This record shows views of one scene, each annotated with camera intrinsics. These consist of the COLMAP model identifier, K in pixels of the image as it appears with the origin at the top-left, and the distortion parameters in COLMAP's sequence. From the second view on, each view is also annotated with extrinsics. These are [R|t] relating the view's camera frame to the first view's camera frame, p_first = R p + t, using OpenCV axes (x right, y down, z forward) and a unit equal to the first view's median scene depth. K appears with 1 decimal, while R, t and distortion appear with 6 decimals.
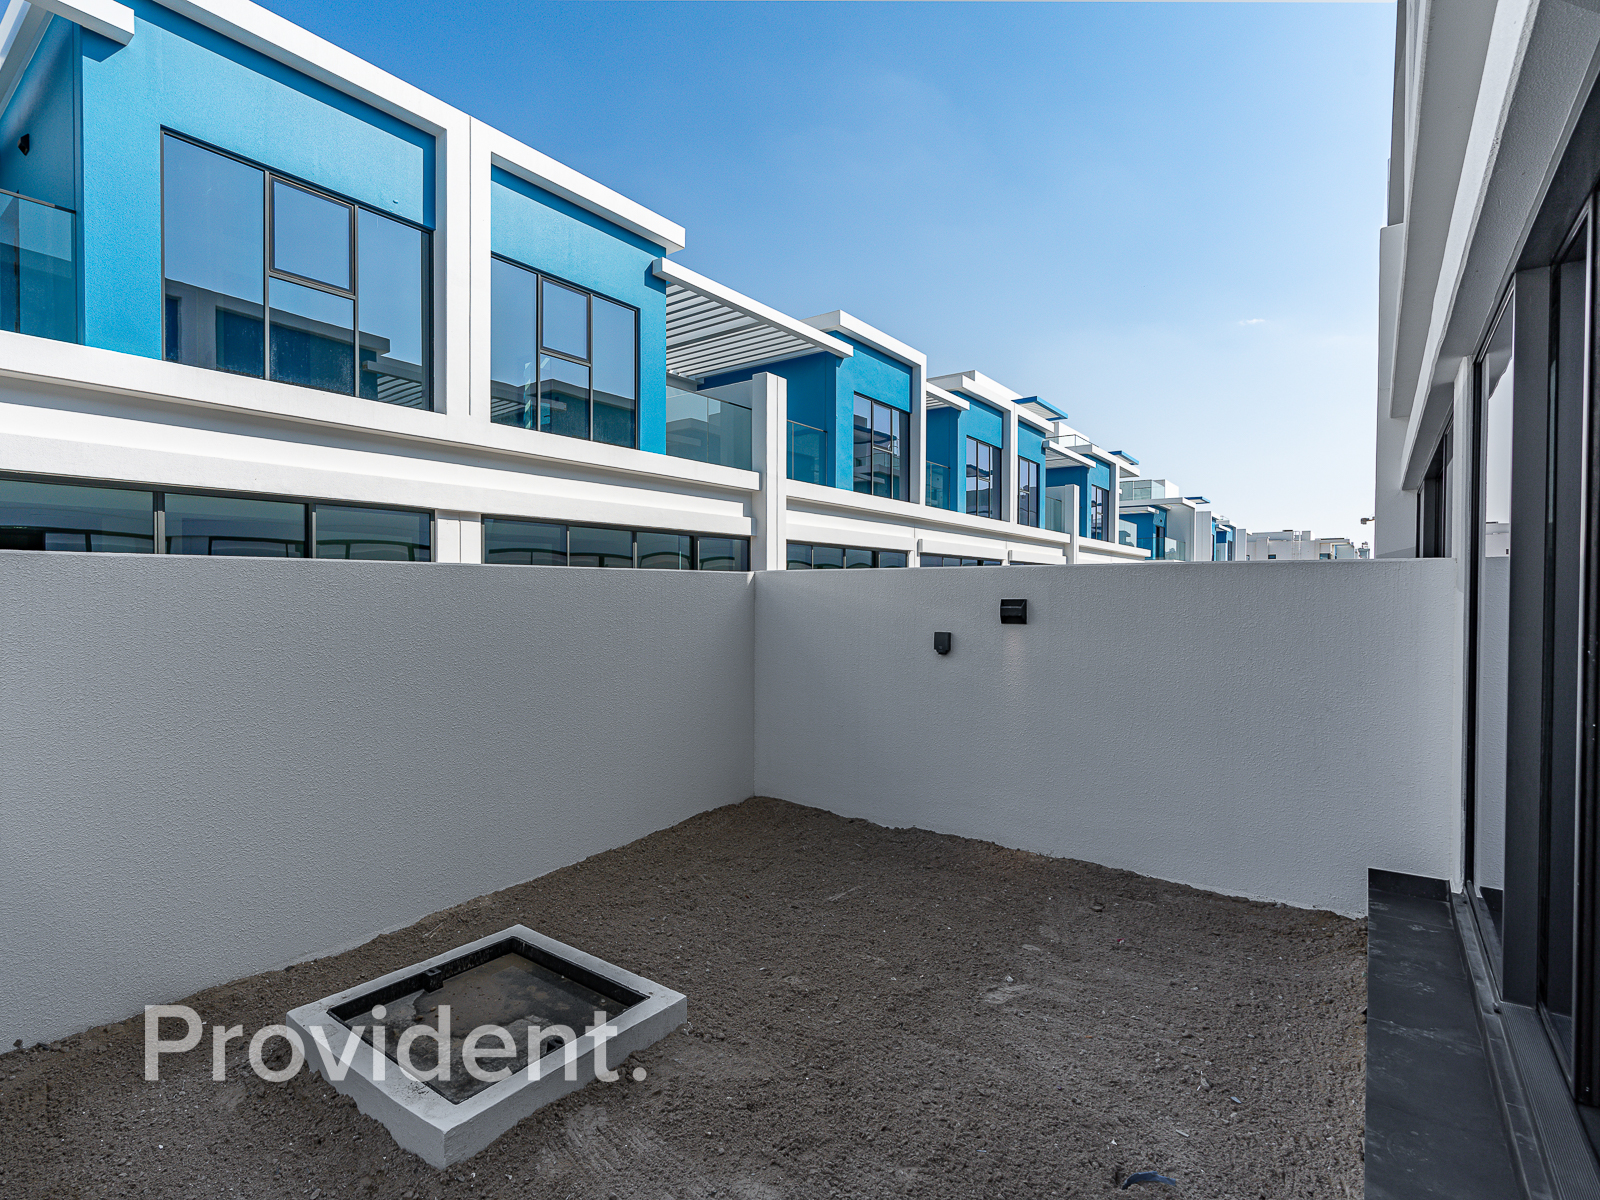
lens RADIAL K [[793.2, 0, 810.9], [0, 793.2, 608.0], [0, 0, 1]] dist [-0.005648, 0.000594]
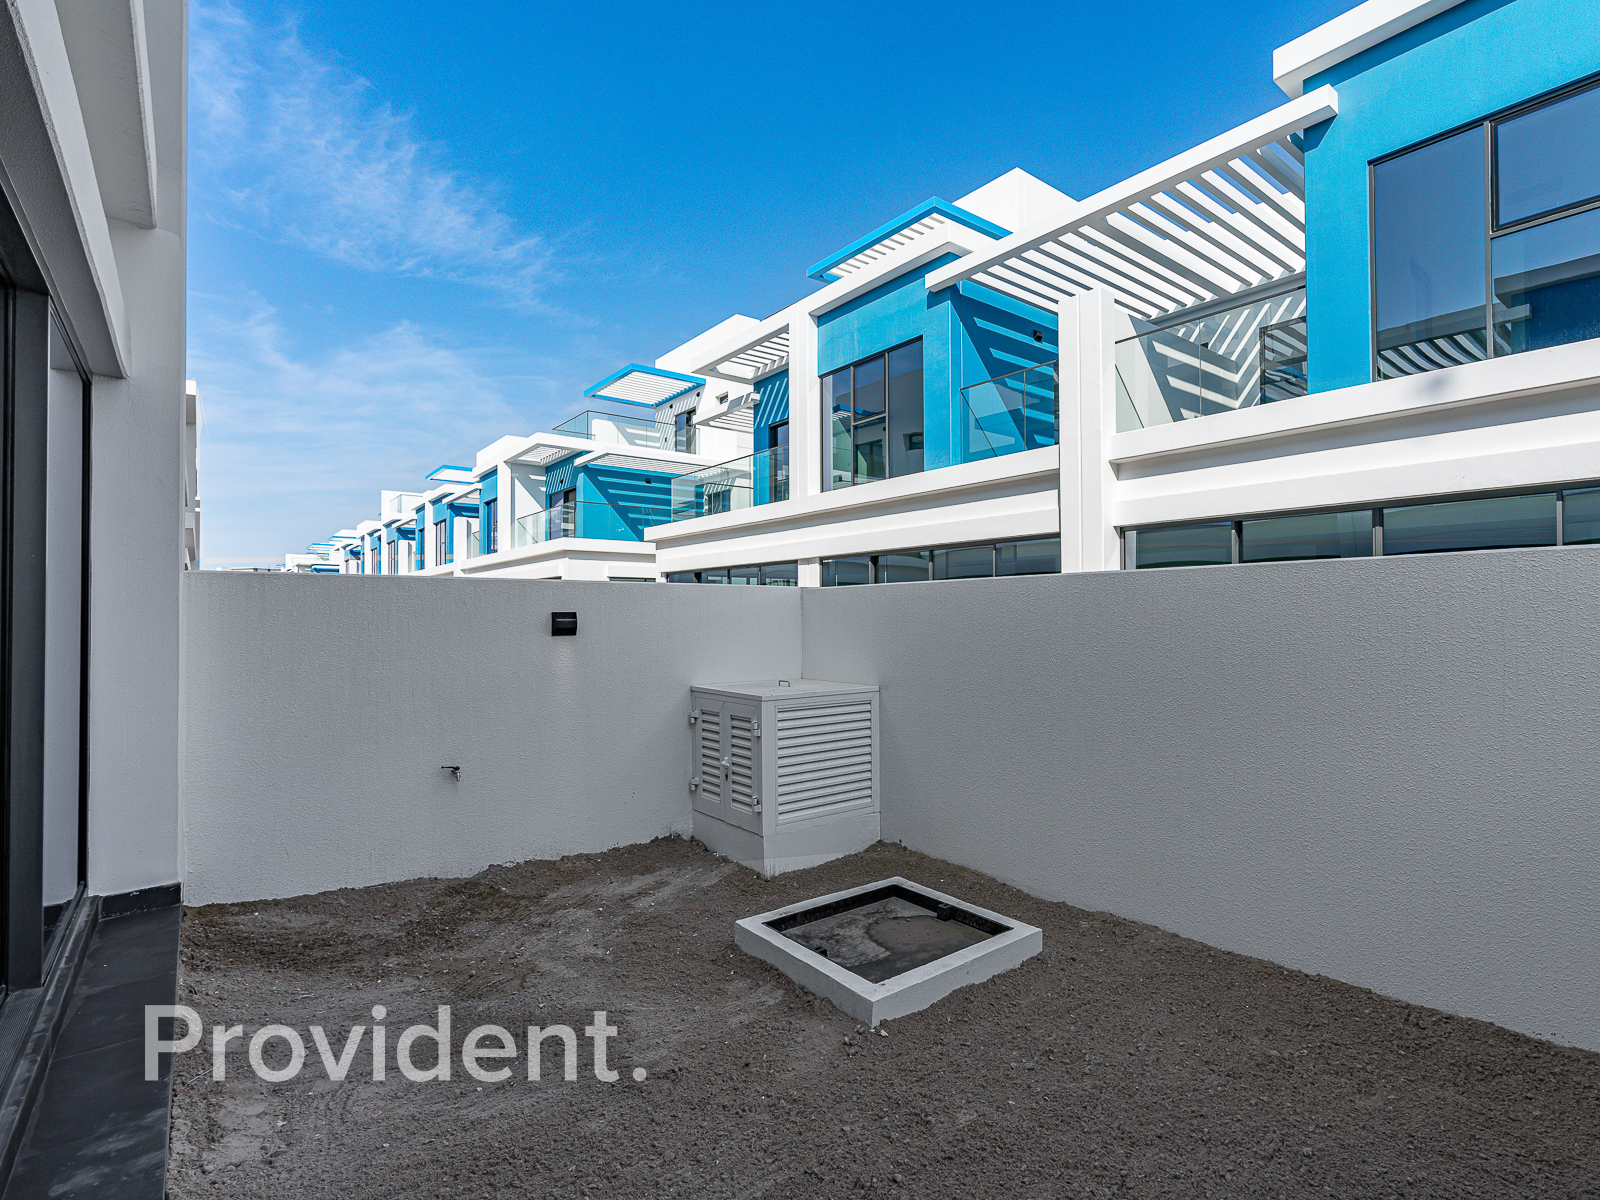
lens RADIAL K [[768.1, 0, 801.5], [0, 768.1, 594.5], [0, 0, 1]] dist [-0.018572, 0.000322]
pose [[-0.281038, -0.013142, -0.959607, 0.833945], [-0.006906, 0.999908, -0.011671, -0.029377], [0.959672, 0.003347, -0.281103, 1.198945]]
